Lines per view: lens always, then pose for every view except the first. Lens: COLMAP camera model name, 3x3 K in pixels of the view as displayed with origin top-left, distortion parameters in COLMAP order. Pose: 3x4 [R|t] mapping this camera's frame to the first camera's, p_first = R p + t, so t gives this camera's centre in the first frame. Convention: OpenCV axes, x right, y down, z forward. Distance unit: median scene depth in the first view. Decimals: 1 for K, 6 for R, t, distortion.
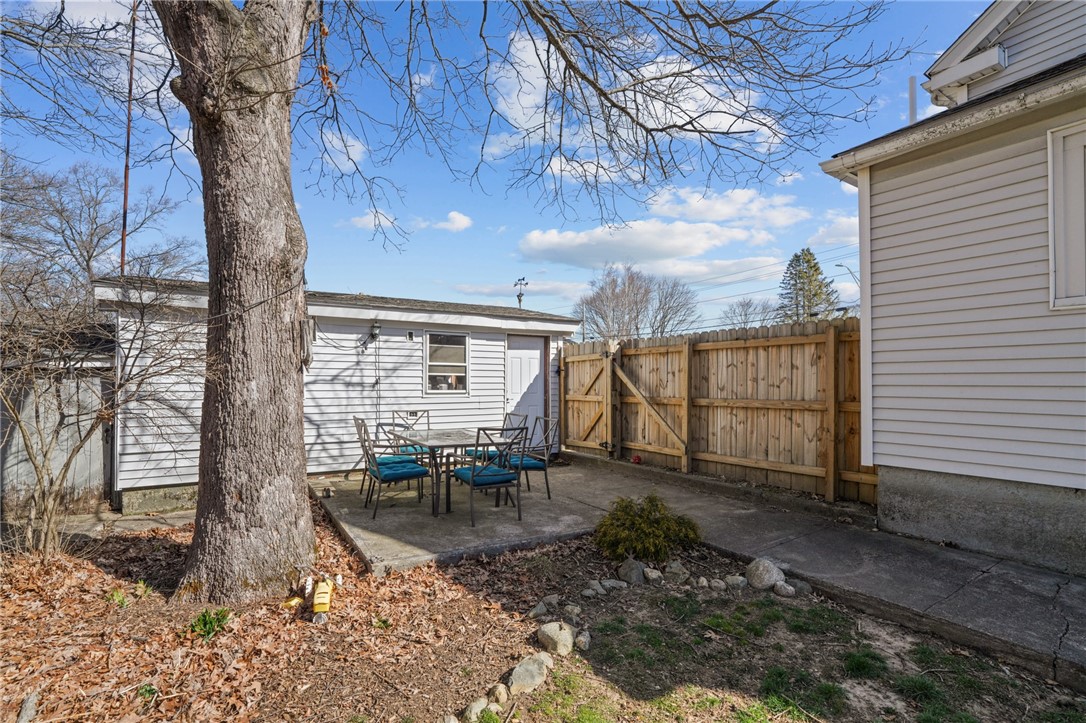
lens RADIAL K [[510.3, 0, 544.3], [0, 510.3, 375.8], [0, 0, 1]] dist [-0.028727, 0.000678]
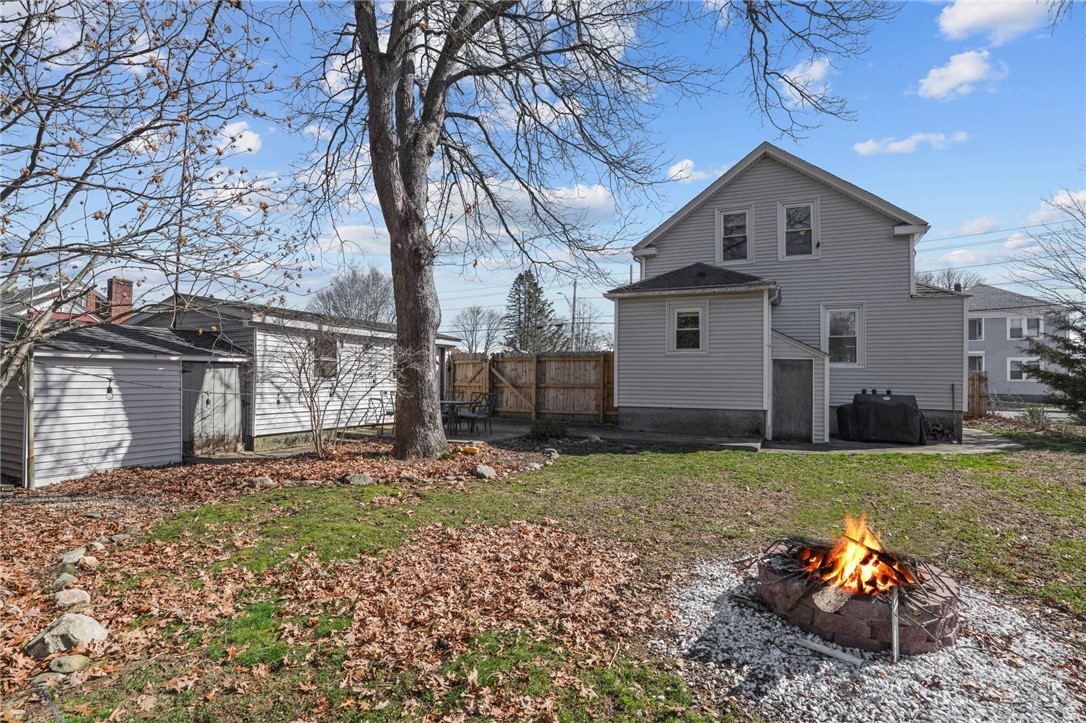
lens RADIAL K [[510.1, 0, 545.5], [0, 510.1, 373.8], [0, 0, 1]] dist [-0.003933, 0.000097]
pose [[0.854948, 0.015764, 0.518474, -0.765249], [-0.016929, 0.999854, -0.002484, 0.008623], [-0.518438, -0.006654, 0.855089, -0.795101]]
